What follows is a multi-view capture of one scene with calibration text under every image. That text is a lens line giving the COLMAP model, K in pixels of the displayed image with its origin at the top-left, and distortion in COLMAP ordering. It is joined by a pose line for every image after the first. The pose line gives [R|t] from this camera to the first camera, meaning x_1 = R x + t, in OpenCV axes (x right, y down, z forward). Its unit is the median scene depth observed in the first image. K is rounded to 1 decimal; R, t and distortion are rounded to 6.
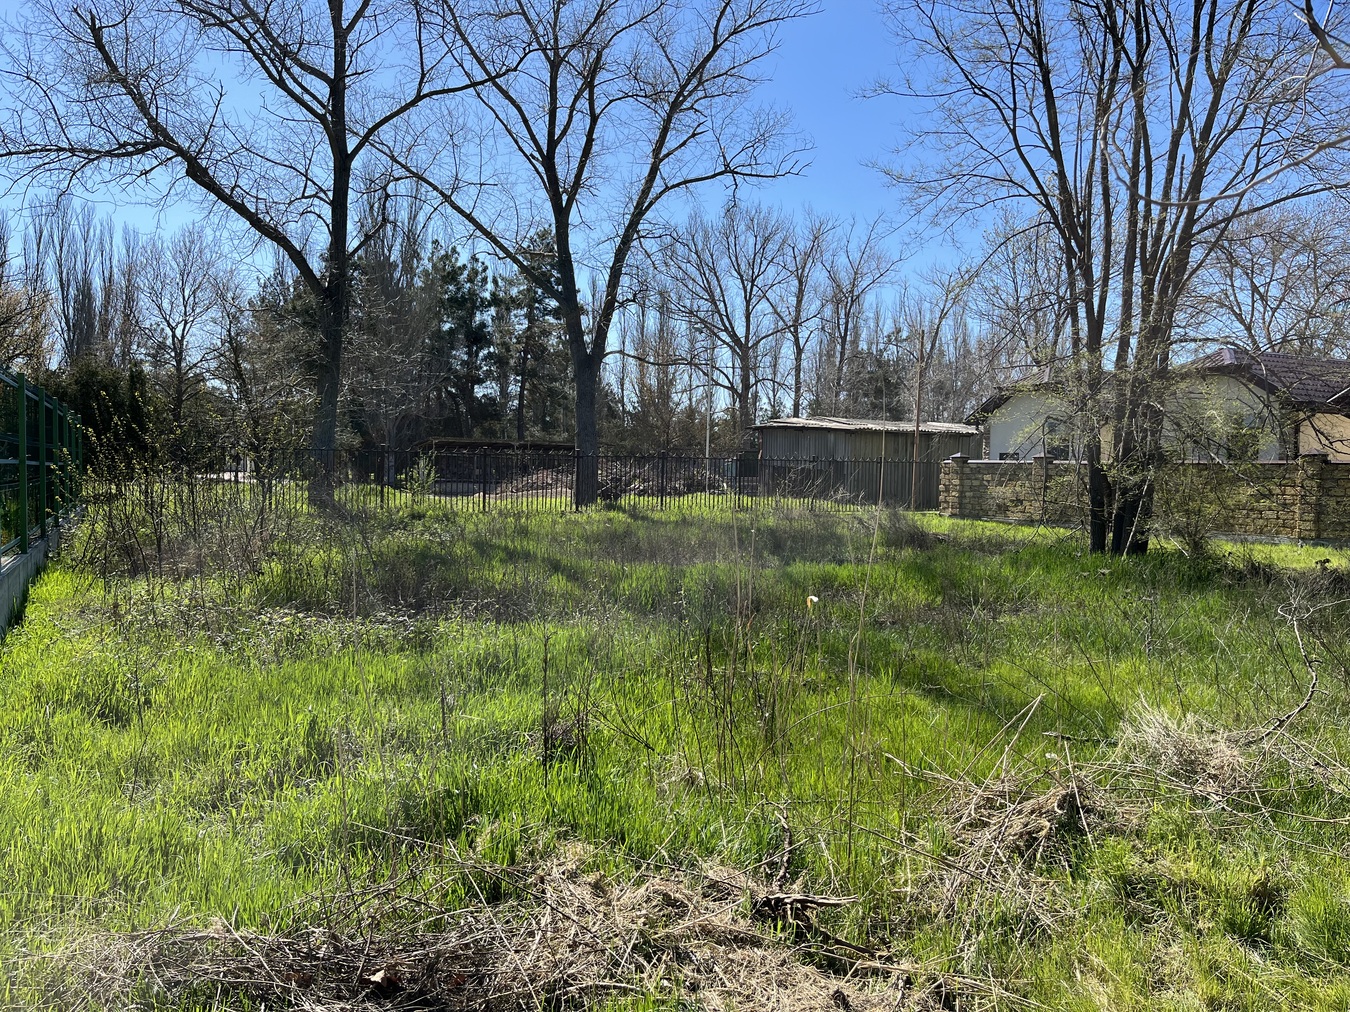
lens RADIAL K [[1023.6, 0, 664.3], [0, 1023.6, 512.4], [0, 0, 1]] dist [0.067148, -0.094269]
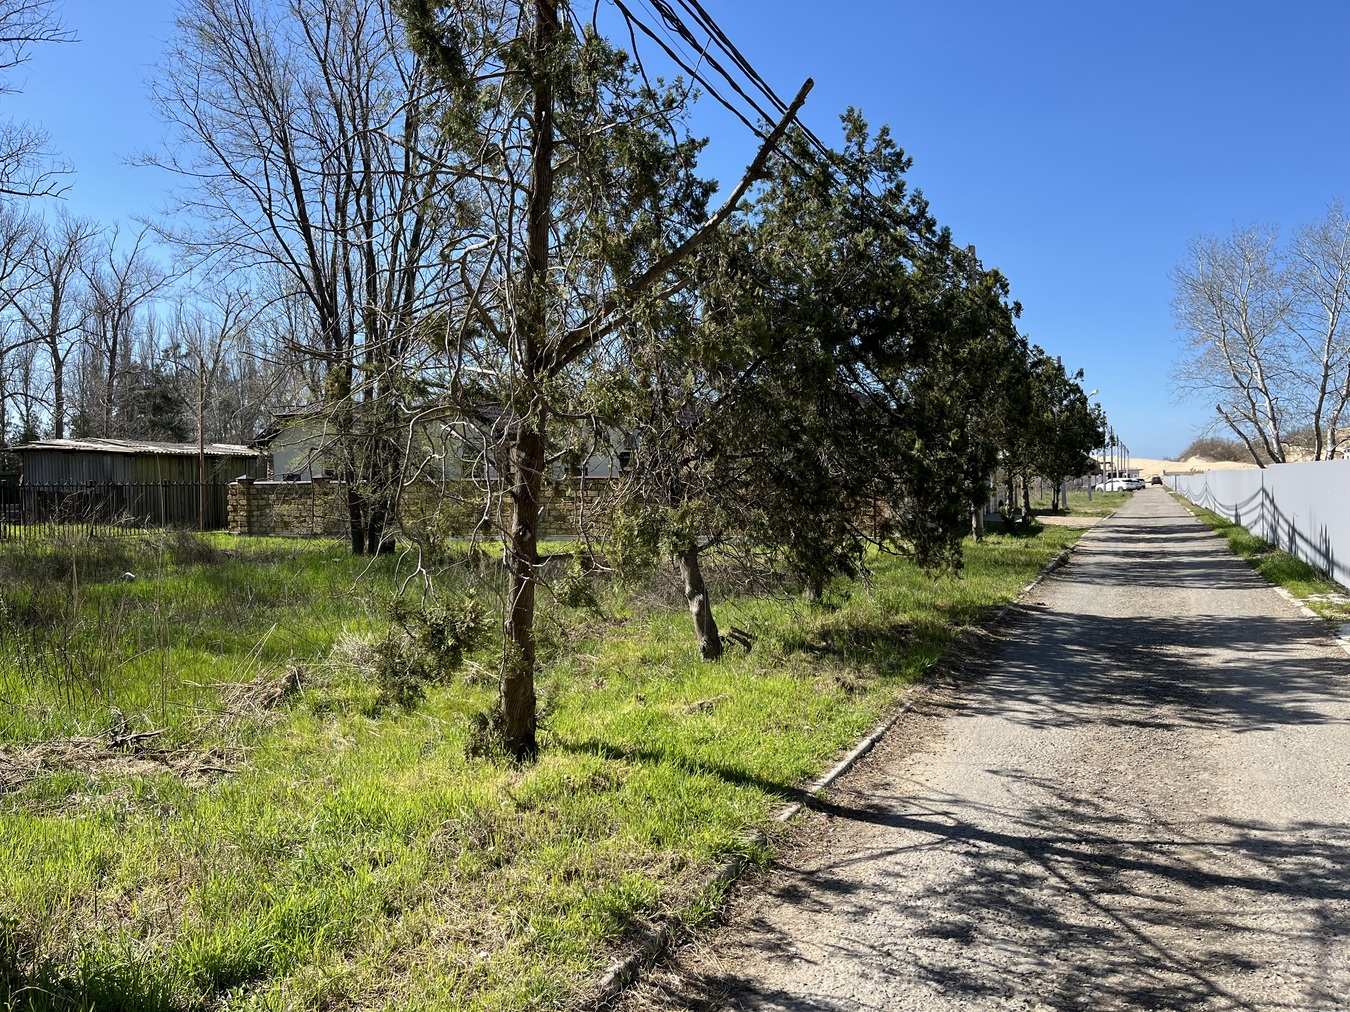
lens RADIAL K [[1023.6, 0, 670.0], [0, 1023.6, 513.7], [0, 0, 1]] dist [0.067148, -0.094269]
pose [[0.787993, -0.043687, 0.614133, -0.037471], [0.052944, 0.998593, 0.003103, 0.003266], [-0.613404, 0.030069, 0.789197, -0.167809]]
